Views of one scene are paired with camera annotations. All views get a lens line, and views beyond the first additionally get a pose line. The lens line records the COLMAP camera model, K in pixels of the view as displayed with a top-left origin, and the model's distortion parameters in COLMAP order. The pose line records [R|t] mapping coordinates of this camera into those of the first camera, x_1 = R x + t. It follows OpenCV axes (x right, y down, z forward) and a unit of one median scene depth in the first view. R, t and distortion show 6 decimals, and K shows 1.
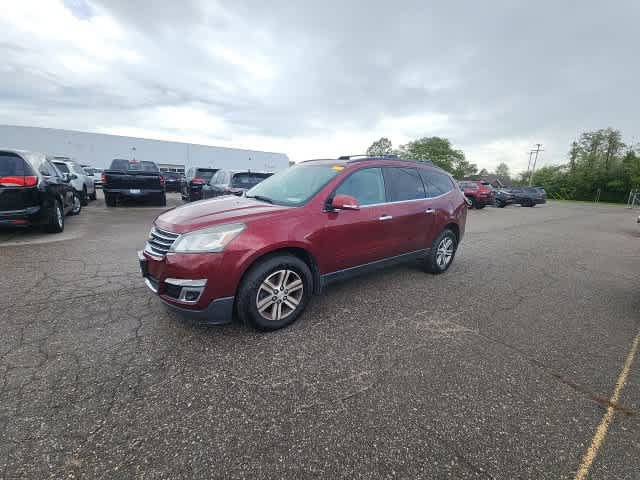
lens RADIAL K [[258.8, 0, 320.0], [0, 258.8, 240.0], [0, 0, 1]] dist [0.014855, -0.010887]
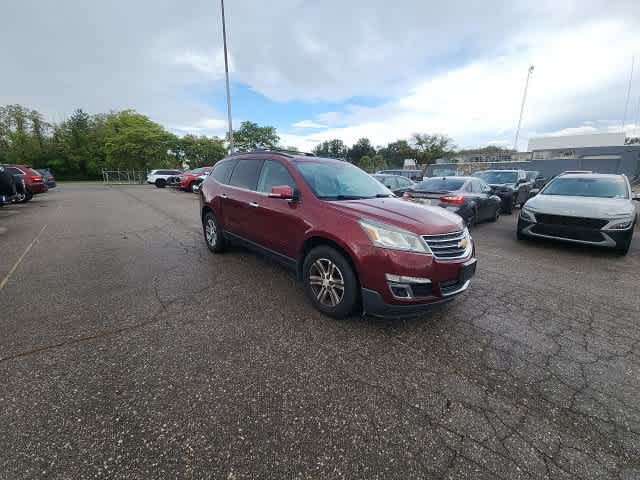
lens RADIAL K [[258.8, 0, 320.0], [0, 258.8, 240.0], [0, 0, 1]] dist [0.014855, -0.010887]
pose [[-0.096755, -0.285243, 0.953559, -0.925053], [0.209347, 0.930790, 0.299673, -0.261331], [-0.973043, 0.228619, -0.030344, 0.930862]]
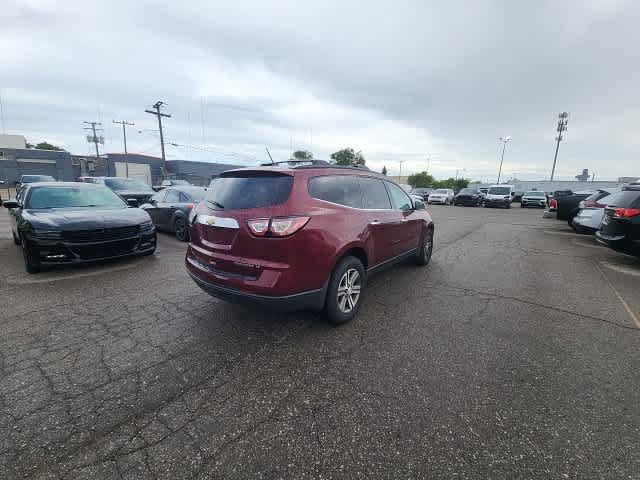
lens RADIAL K [[258.8, 0, 320.0], [0, 258.8, 240.0], [0, 0, 1]] dist [0.014855, -0.010887]
pose [[-0.964136, -0.018303, -0.264777, 0.455169], [-0.124942, 0.911464, 0.391947, -0.429712], [0.234161, 0.410972, -0.881062, 1.873742]]
